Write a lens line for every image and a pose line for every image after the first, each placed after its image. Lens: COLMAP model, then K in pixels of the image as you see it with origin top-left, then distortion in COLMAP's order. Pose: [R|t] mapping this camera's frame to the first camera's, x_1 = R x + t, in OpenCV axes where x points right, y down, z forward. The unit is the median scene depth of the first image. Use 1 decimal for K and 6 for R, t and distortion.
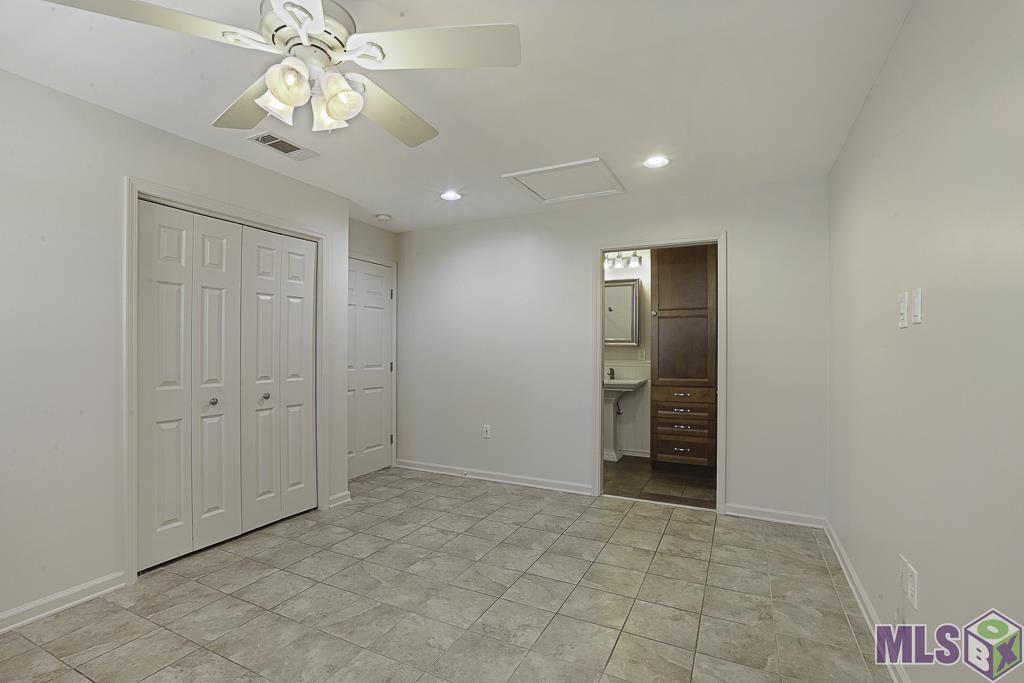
lens RADIAL K [[466.4, 0, 507.5], [0, 466.4, 341.9], [0, 0, 1]] dist [-0.041220, 0.017016]
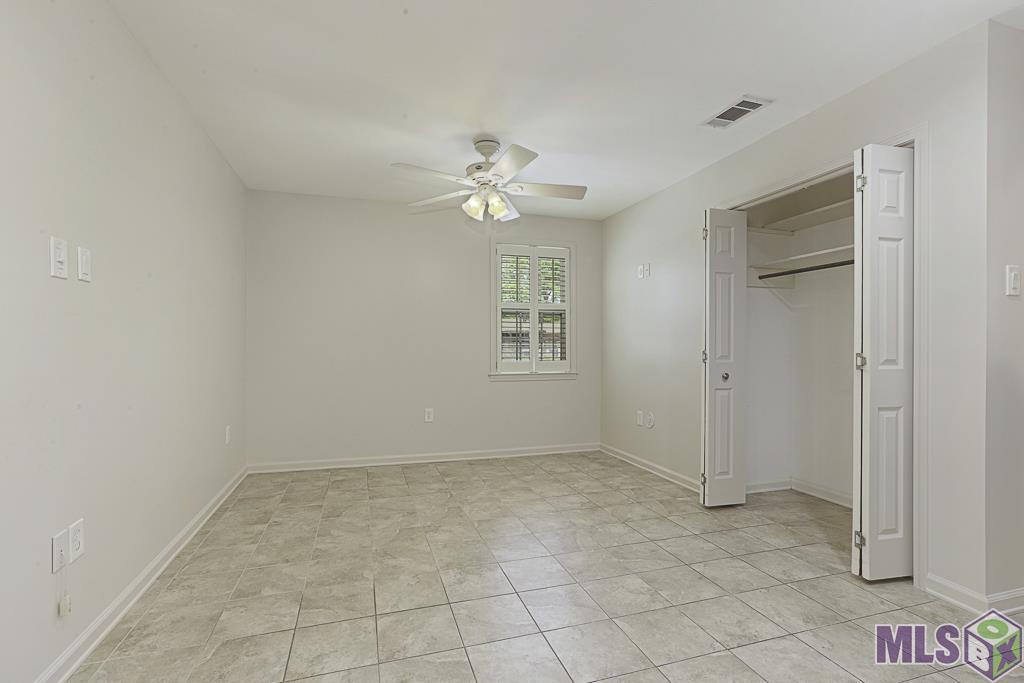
lens RADIAL K [[466.4, 0, 507.5], [0, 466.4, 341.9], [0, 0, 1]] dist [-0.041220, 0.017016]
pose [[-0.714159, -0.013355, -0.699856, 0.613370], [0.003023, 0.999750, -0.022162, 0.083135], [0.699977, -0.017943, -0.713940, 1.593812]]
